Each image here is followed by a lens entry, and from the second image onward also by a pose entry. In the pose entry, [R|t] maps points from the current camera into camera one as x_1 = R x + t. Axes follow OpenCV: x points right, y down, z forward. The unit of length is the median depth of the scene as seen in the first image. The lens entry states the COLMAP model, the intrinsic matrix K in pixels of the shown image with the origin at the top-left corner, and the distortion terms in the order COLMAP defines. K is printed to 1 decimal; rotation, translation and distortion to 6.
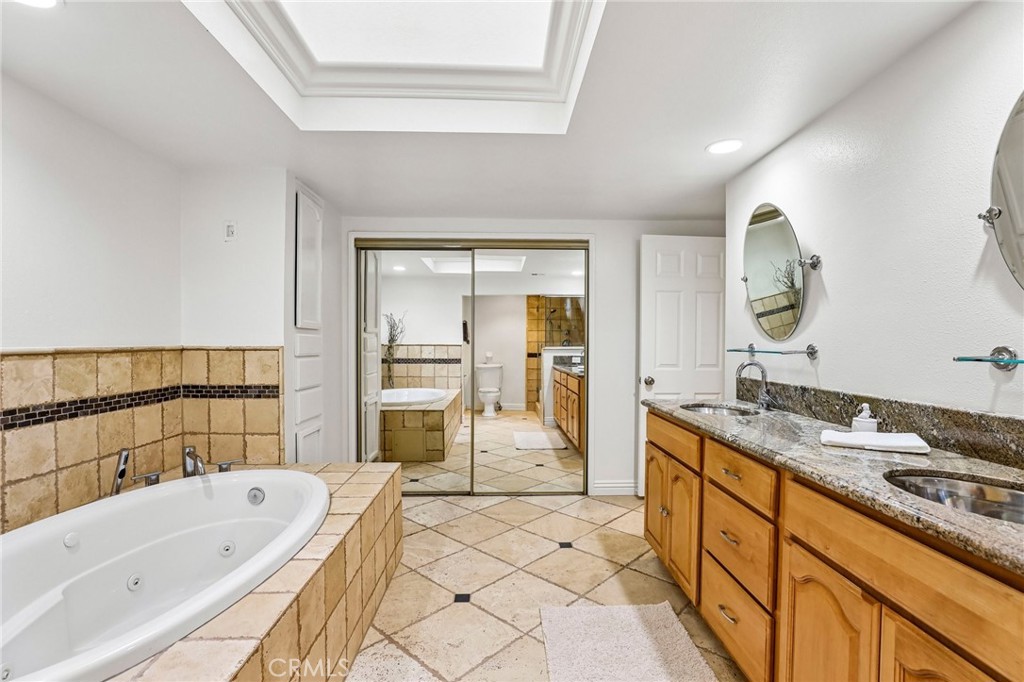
lens RADIAL K [[469.3, 0, 508.5], [0, 469.3, 346.8], [0, 0, 1]] dist [-0.037428, 0.009909]
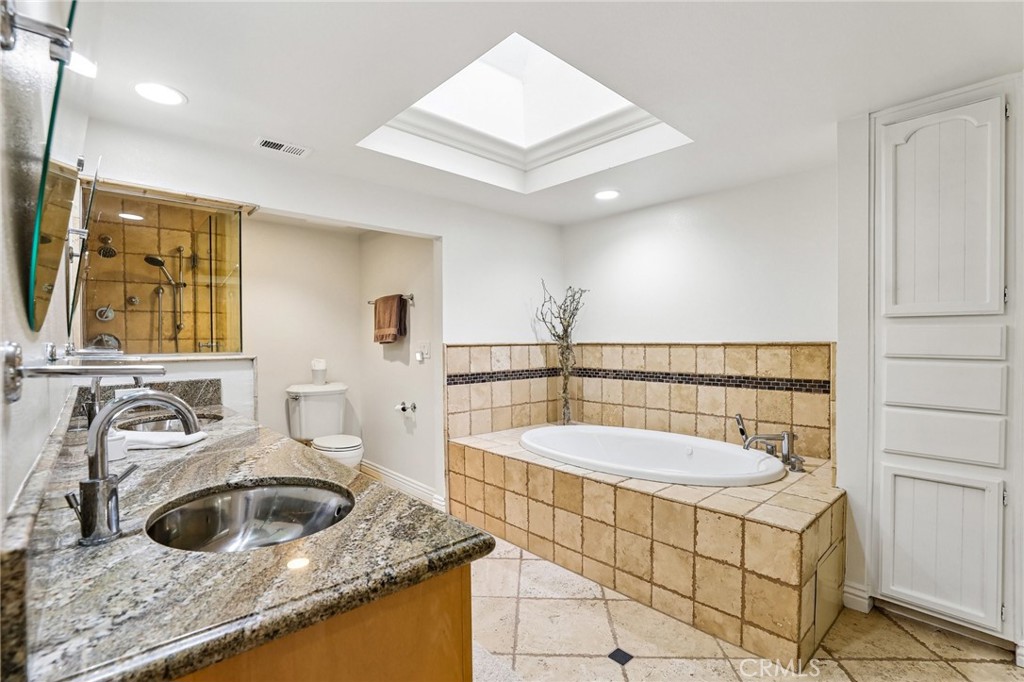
lens RADIAL K [[469.3, 0, 518.4], [0, 469.3, 340.7], [0, 0, 1]] dist [-0.037428, 0.009909]
pose [[-0.748818, 0.004463, -0.662761, 0.633715], [-0.002336, 0.999953, 0.009372, -0.014177], [0.662772, 0.008566, -0.748773, 1.672963]]
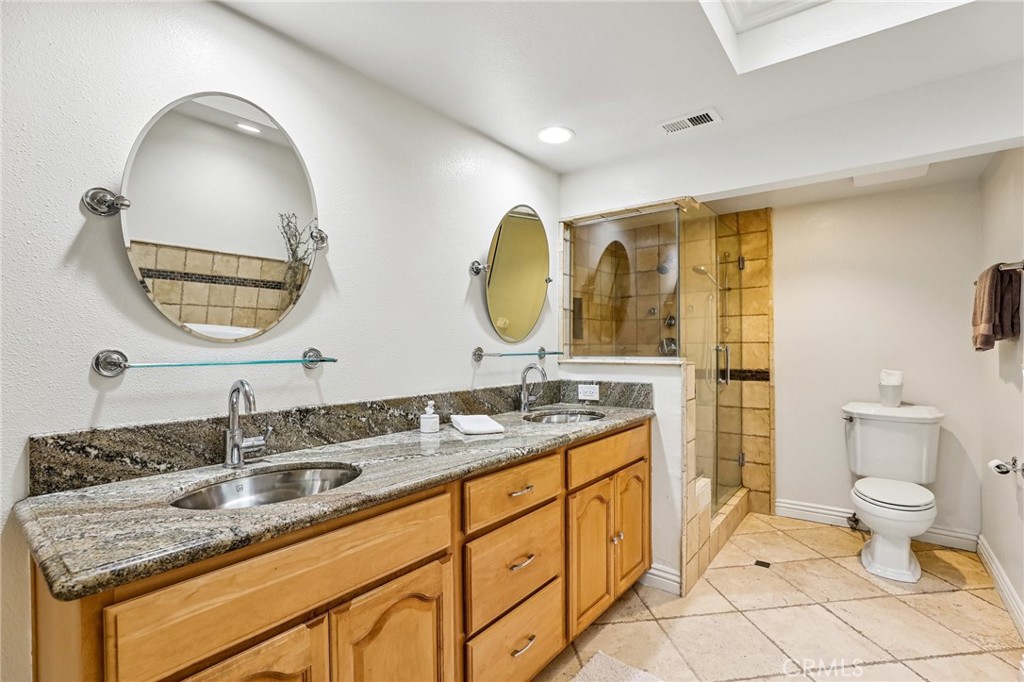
lens RADIAL K [[469.3, 0, 517.6], [0, 469.3, 343.7], [0, 0, 1]] dist [-0.037428, 0.009909]
pose [[-0.785872, 0.000453, 0.618389, -0.060362], [0.006568, 0.999949, 0.007614, -0.015995], [-0.618354, 0.010045, -0.785836, 1.418866]]
